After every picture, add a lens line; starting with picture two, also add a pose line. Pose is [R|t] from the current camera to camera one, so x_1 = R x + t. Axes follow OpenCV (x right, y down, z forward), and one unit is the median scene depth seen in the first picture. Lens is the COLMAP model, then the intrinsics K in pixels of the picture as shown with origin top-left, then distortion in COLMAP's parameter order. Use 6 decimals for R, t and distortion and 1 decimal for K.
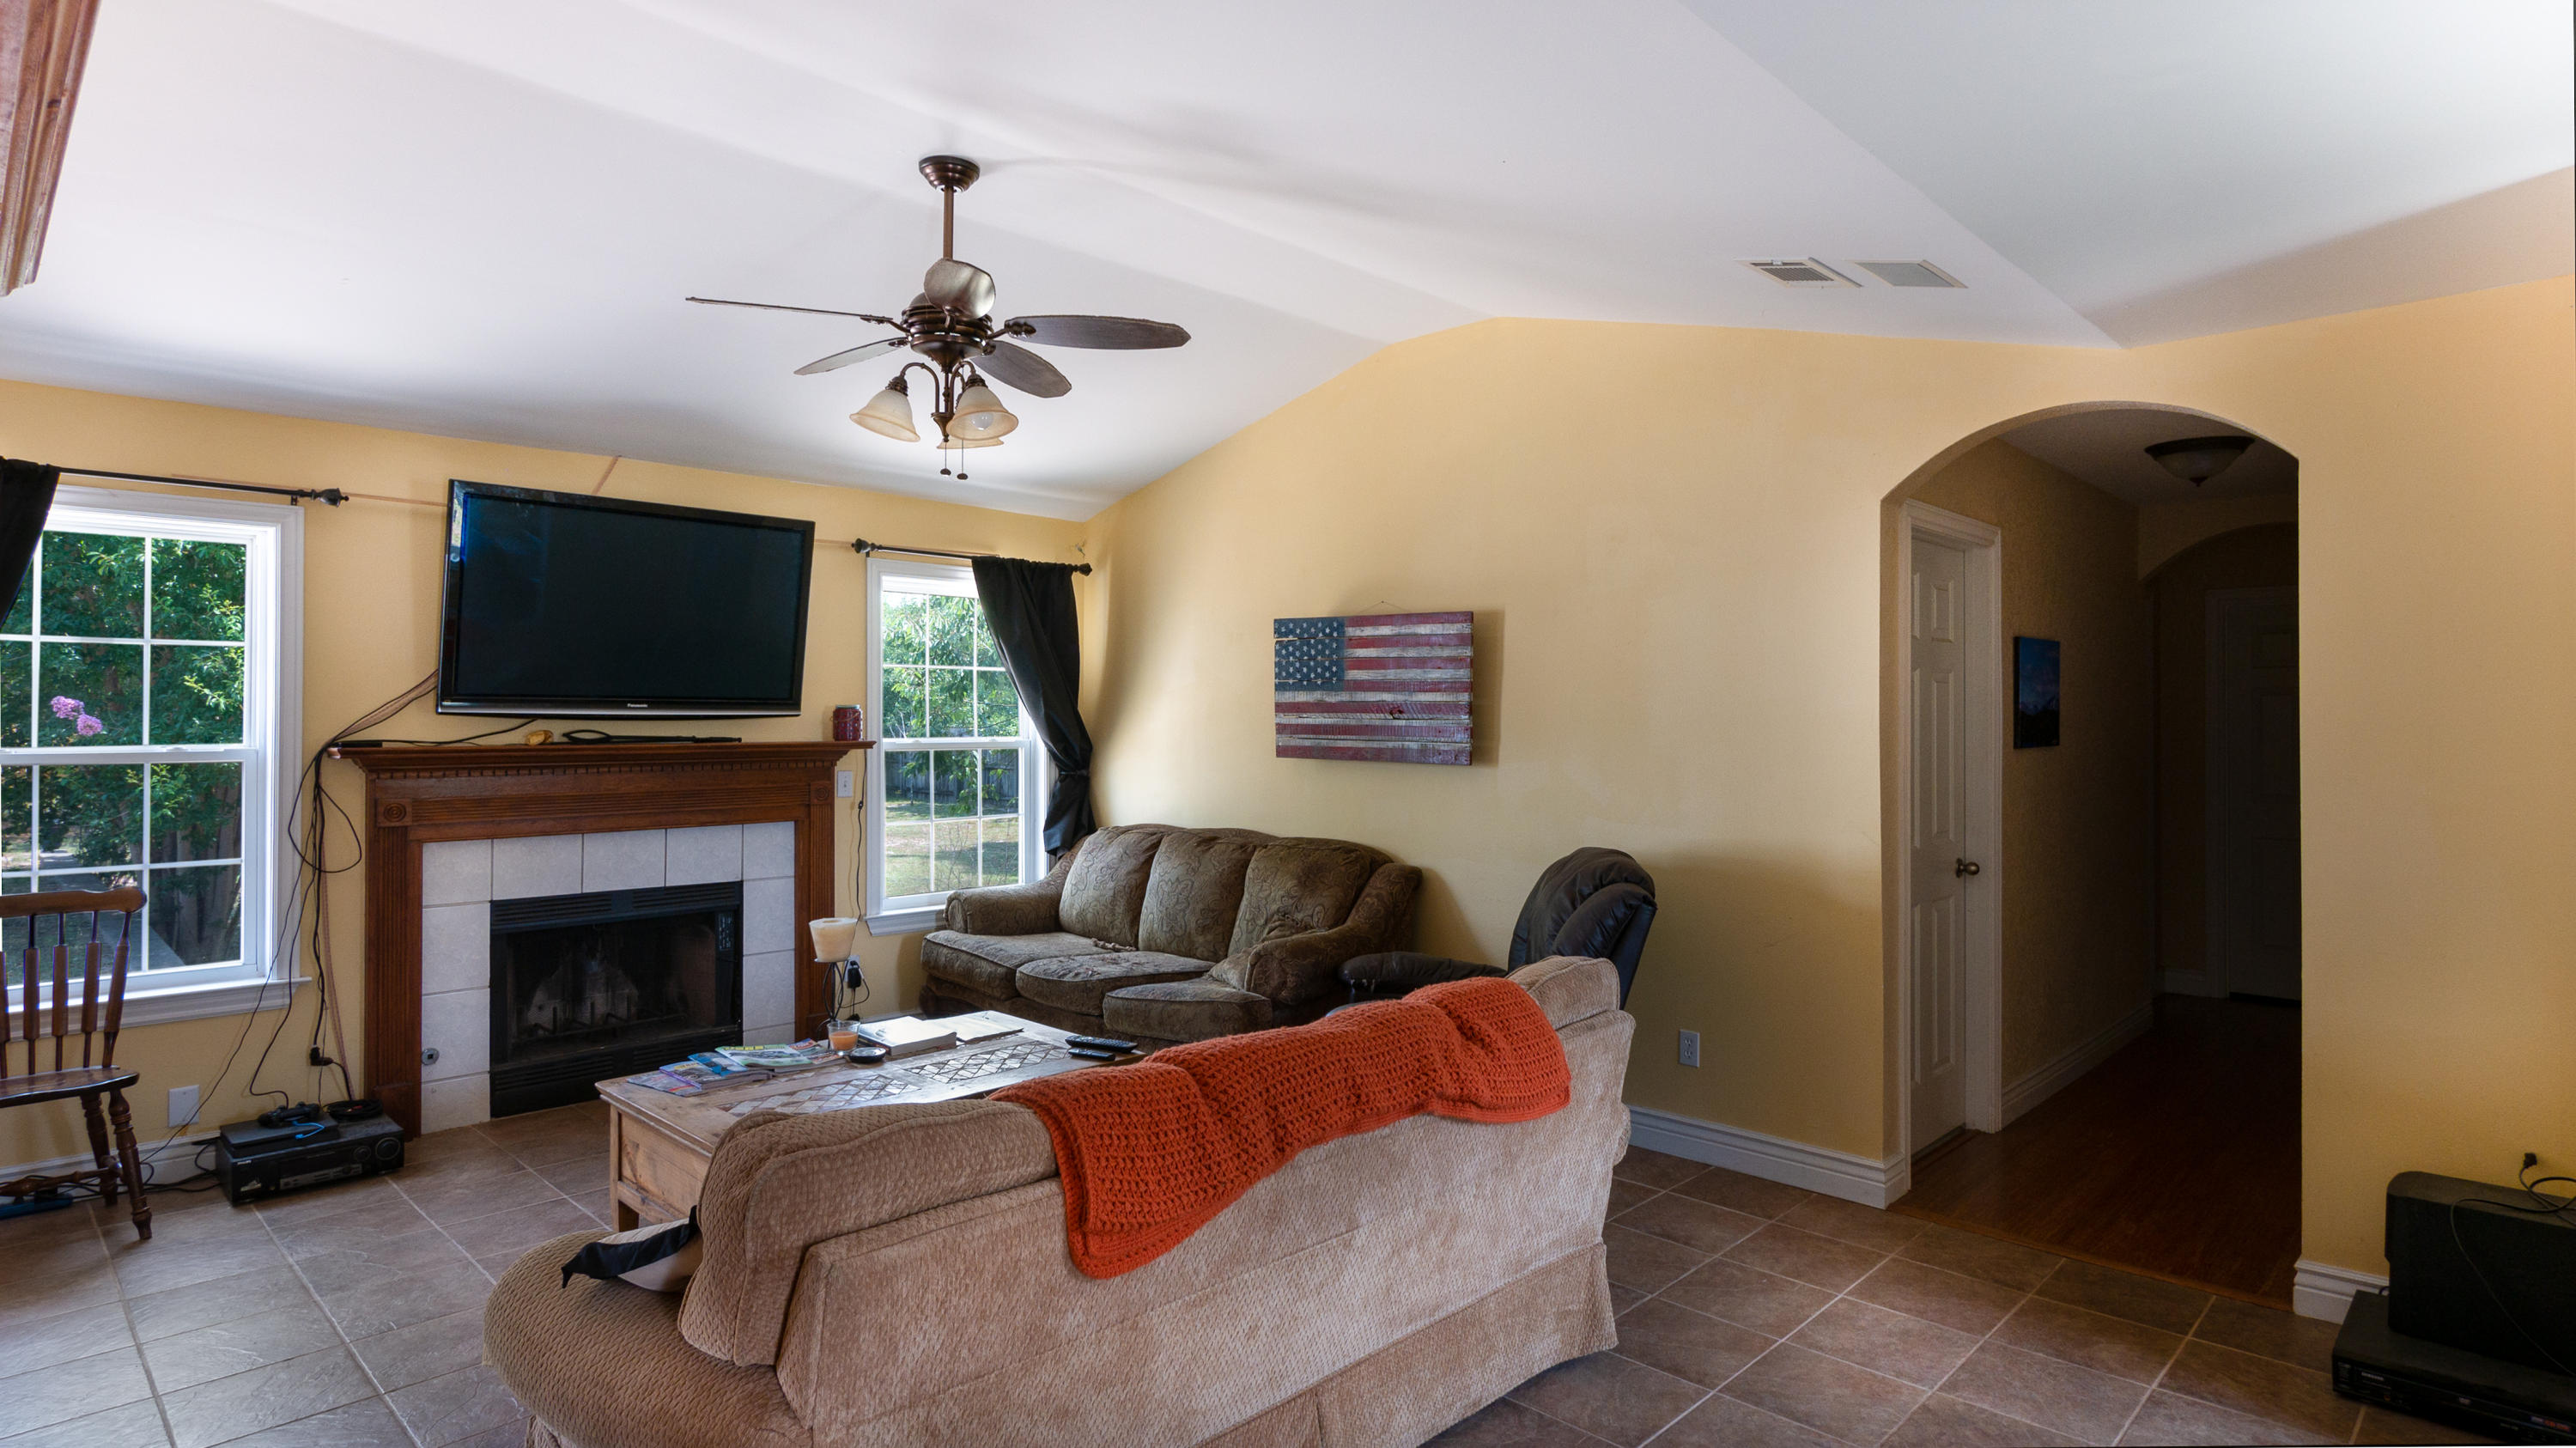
lens RADIAL K [[1341.9, 0, 1289.2], [0, 1341.9, 708.1], [0, 0, 1]] dist [-0.000970, -0.000494]
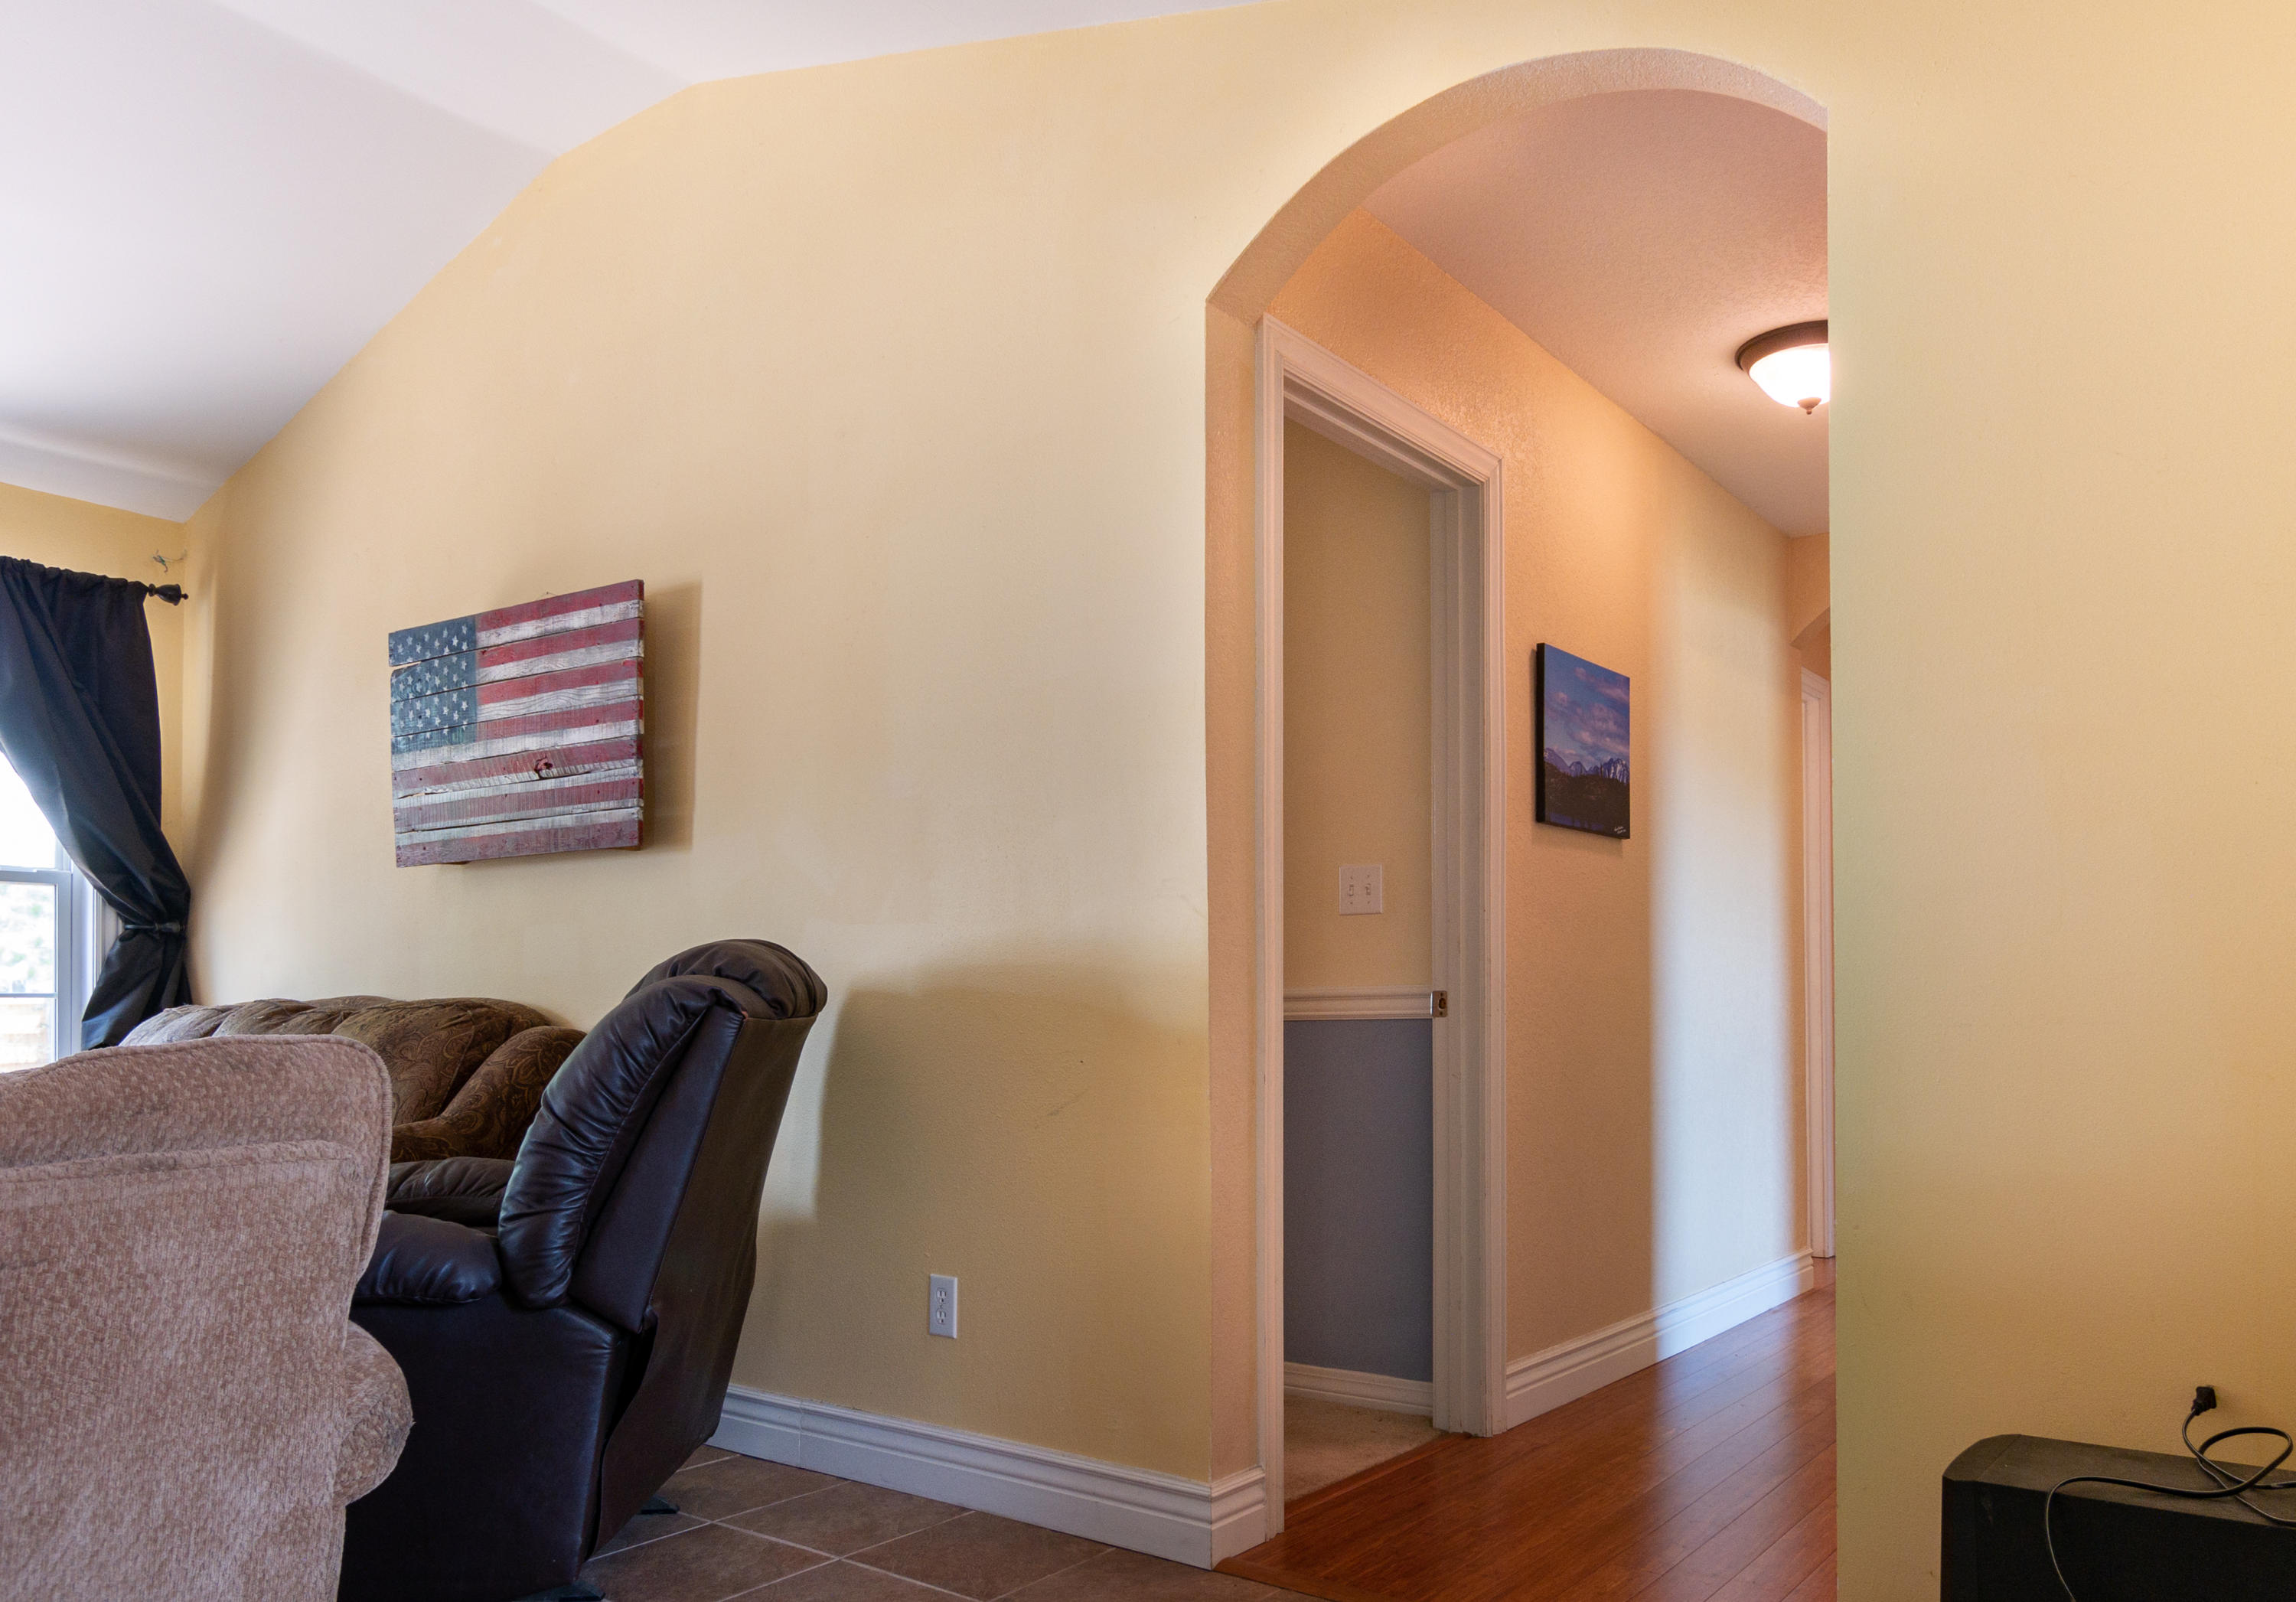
lens RADIAL K [[1646.5, 0, 1210.9], [0, 1646.5, 980.4], [0, 0, 1]] dist [-0.000740, 0.003436]
pose [[0.990033, -0.004378, 0.140767, 0.262358], [0.005707, 0.999943, -0.009040, 0.102478], [-0.140720, 0.009753, 0.990001, 0.244015]]
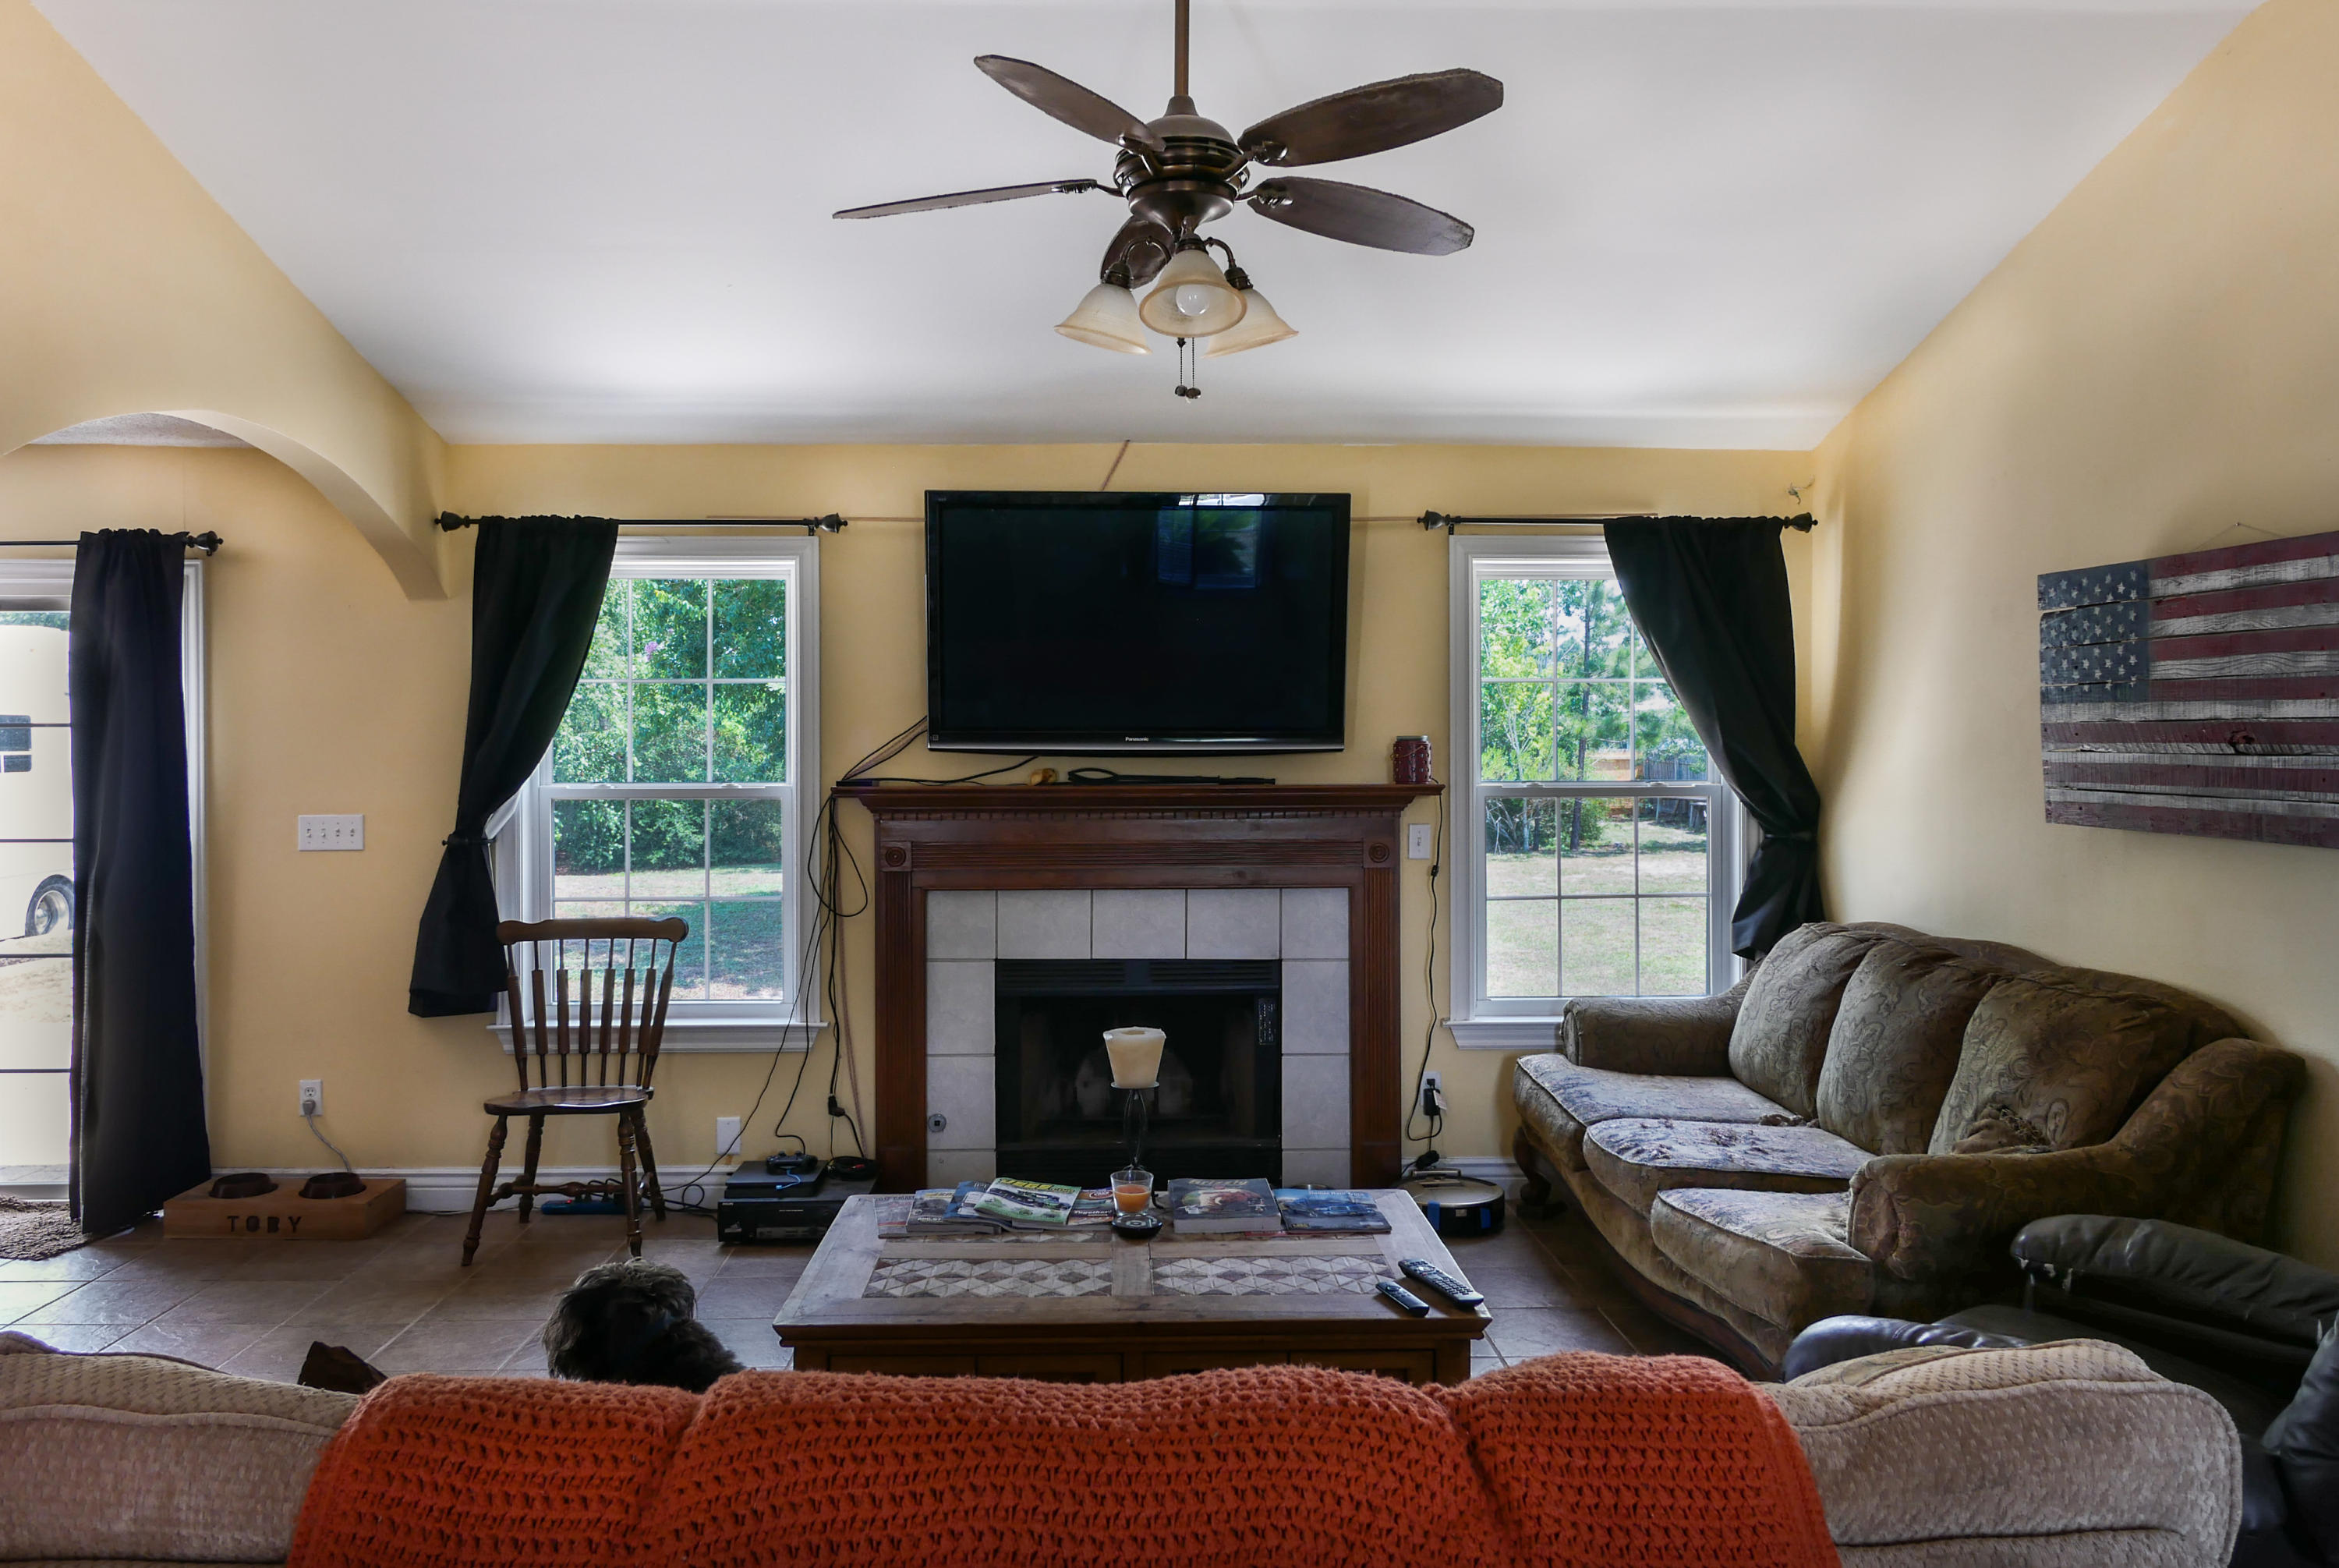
lens RADIAL K [[1608.8, 0, 1142.5], [0, 1608.8, 761.9], [0, 0, 1]] dist [-0.003135, -0.000905]
pose [[0.716647, 0.002297, -0.697433, 0.201224], [0.007672, 0.999908, 0.011177, 0.001146], [0.697394, -0.013361, 0.716563, 0.276334]]
